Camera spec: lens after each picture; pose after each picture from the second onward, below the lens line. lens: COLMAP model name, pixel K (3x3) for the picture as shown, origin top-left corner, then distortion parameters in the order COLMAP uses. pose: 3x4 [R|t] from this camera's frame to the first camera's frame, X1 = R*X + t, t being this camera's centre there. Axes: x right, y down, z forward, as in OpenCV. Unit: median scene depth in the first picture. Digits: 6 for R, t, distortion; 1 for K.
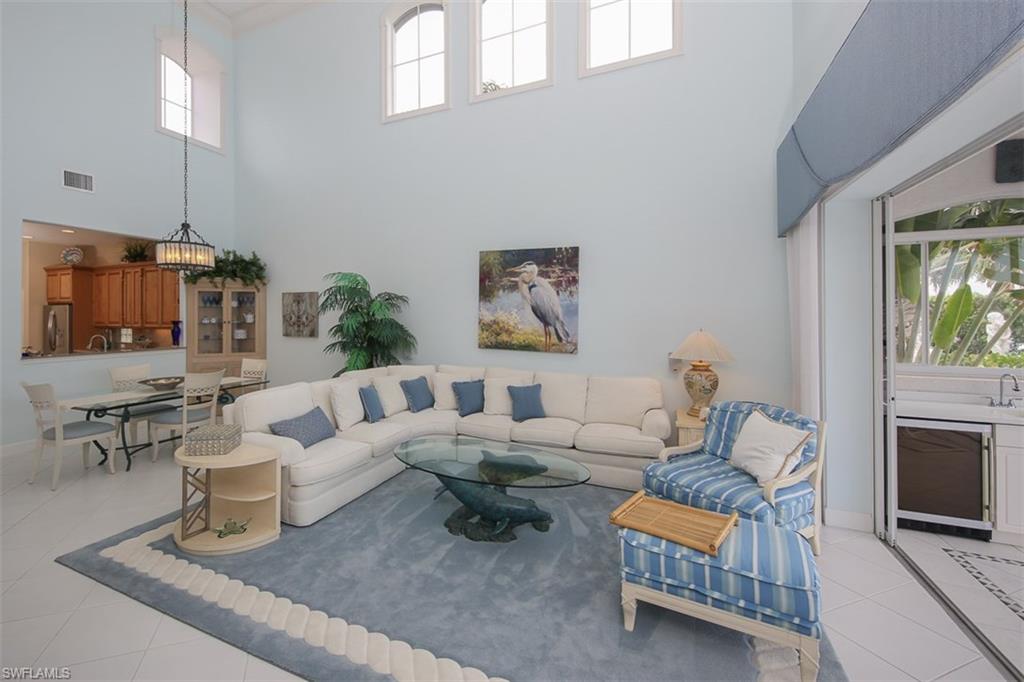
lens RADIAL K [[444.8, 0, 470.2], [0, 444.8, 314.6], [0, 0, 1]] dist [0.010194, -0.000043]
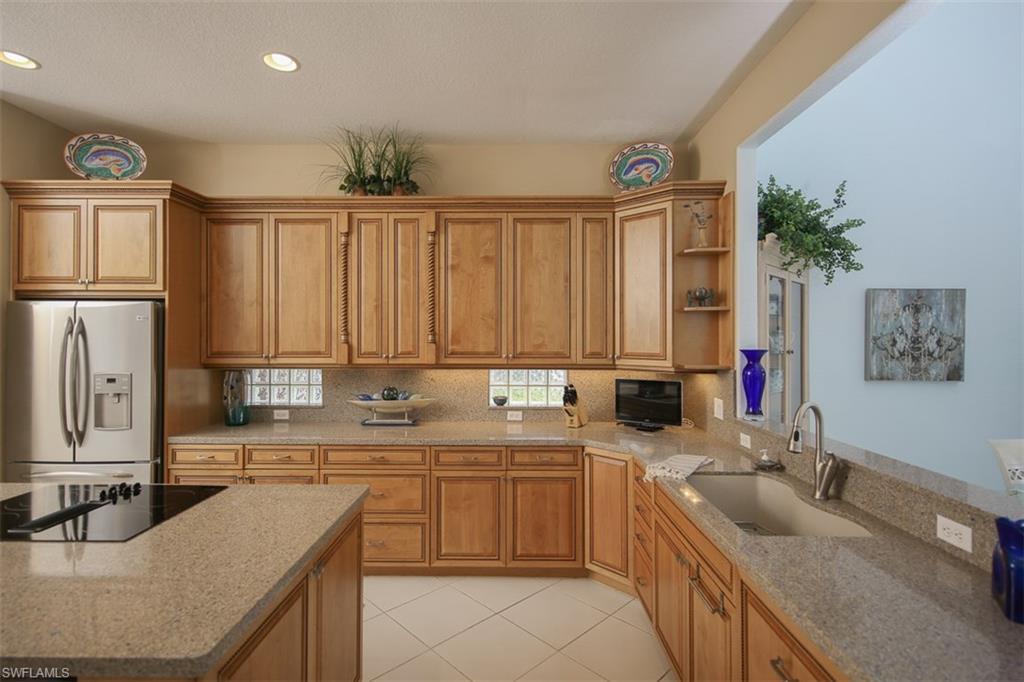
lens RADIAL K [[502.9, 0, 512.0], [0, 502.9, 341.0], [0, 0, 1]] dist [0.017731, -0.000162]
pose [[0.908504, 0.001880, 0.417872, -1.289800], [-0.003978, 0.999983, 0.004148, 0.007494], [-0.417858, -0.005431, 0.908496, 0.876038]]
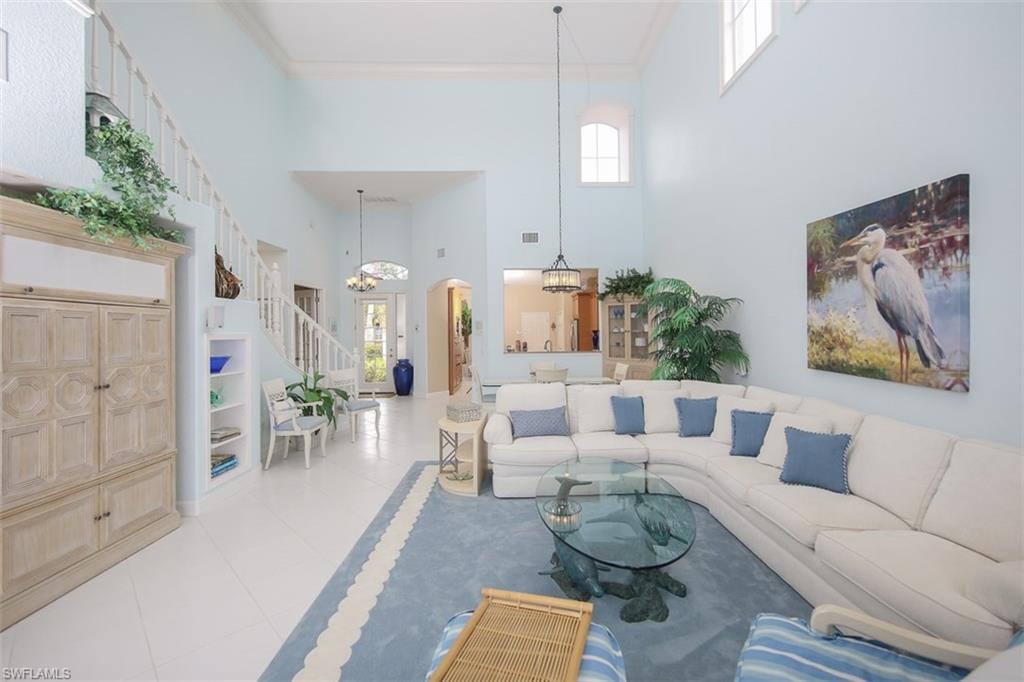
lens RADIAL K [[430.5, 0, 513.3], [0, 430.5, 329.4], [0, 0, 1]] dist [-0.000301, -0.000142]
pose [[0.431894, -0.005842, -0.901905, 0.430842], [0.011949, 0.999928, -0.000755, 0.012190], [0.901845, -0.010451, 0.431933, 0.329427]]
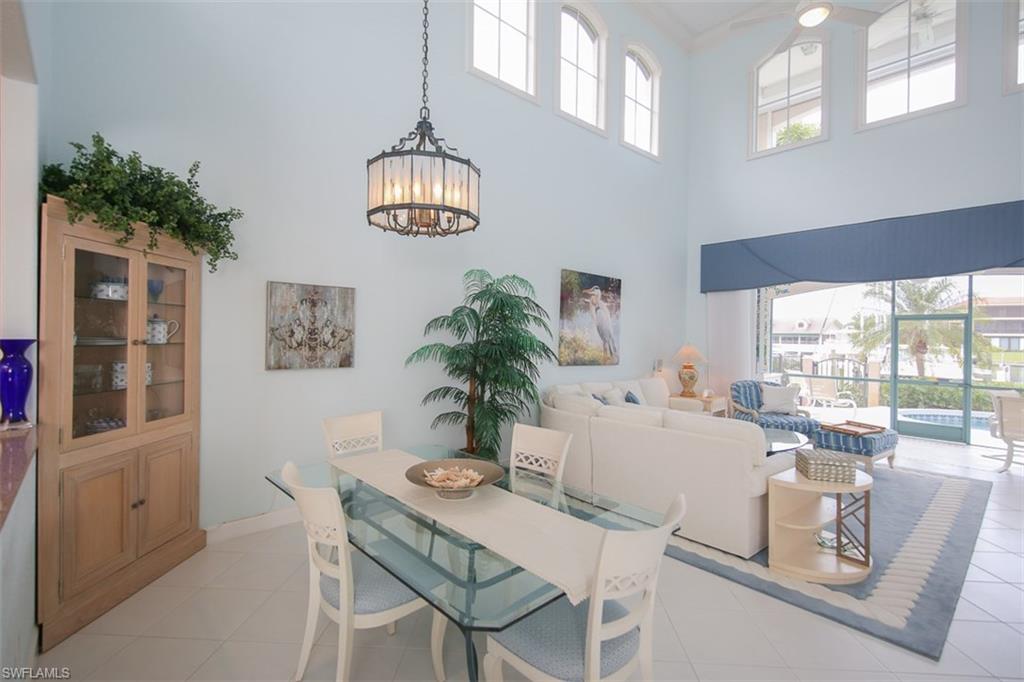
lens RADIAL K [[468.2, 0, 512.0], [0, 468.2, 341.0], [0, 0, 1]] dist [0.000452, 0.000039]
pose [[0.385984, -0.005804, 0.922487, -1.028878], [-0.013584, 0.999836, 0.011975, 0.008756], [-0.922405, -0.017153, 0.385842, 0.728524]]
